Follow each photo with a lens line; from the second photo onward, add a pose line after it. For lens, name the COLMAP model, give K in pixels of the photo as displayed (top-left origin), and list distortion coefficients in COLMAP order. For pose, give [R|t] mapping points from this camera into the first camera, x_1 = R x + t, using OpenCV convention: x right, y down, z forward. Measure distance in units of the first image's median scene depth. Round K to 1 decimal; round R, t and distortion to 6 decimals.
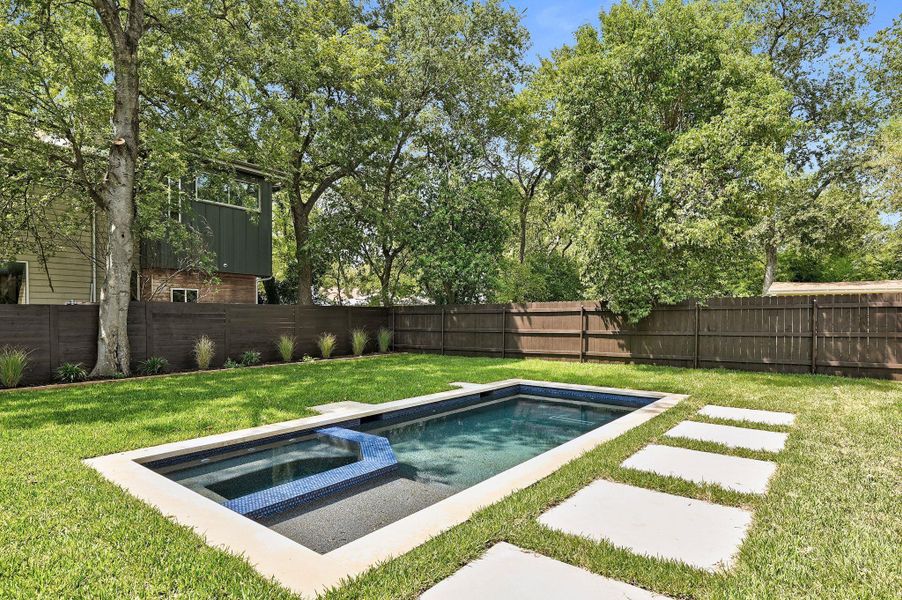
lens RADIAL K [[494.4, 0, 452.3], [0, 494.4, 308.1], [0, 0, 1]] dist [0.002807, 0.000613]
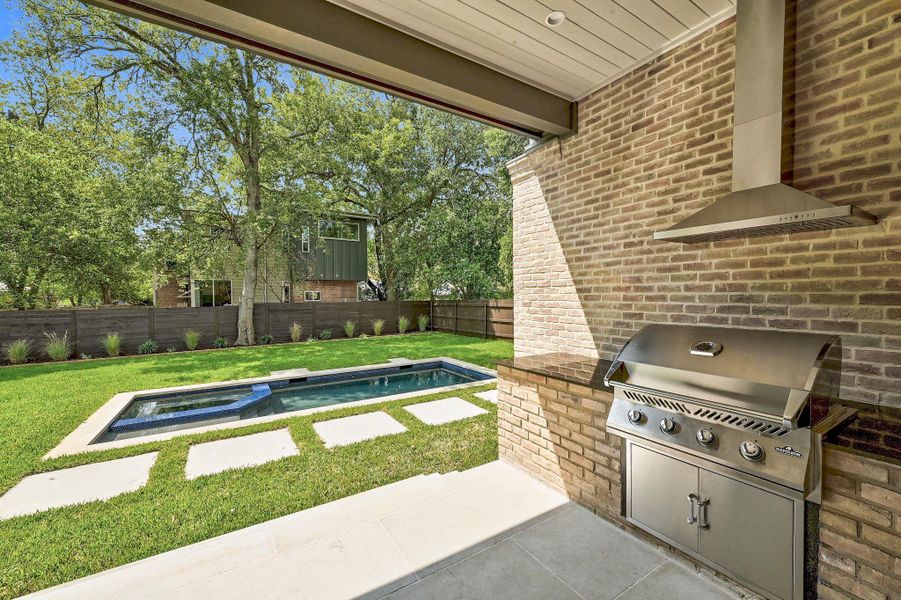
lens RADIAL K [[360.7, 0, 450.4], [0, 360.7, 297.7], [0, 0, 1]] dist [-0.000155, 0.000545]
pose [[0.934085, -0.010883, -0.356885, 0.395669], [0.018149, 0.999690, 0.017016, -0.036039], [0.356590, -0.022372, 0.933993, 0.015484]]
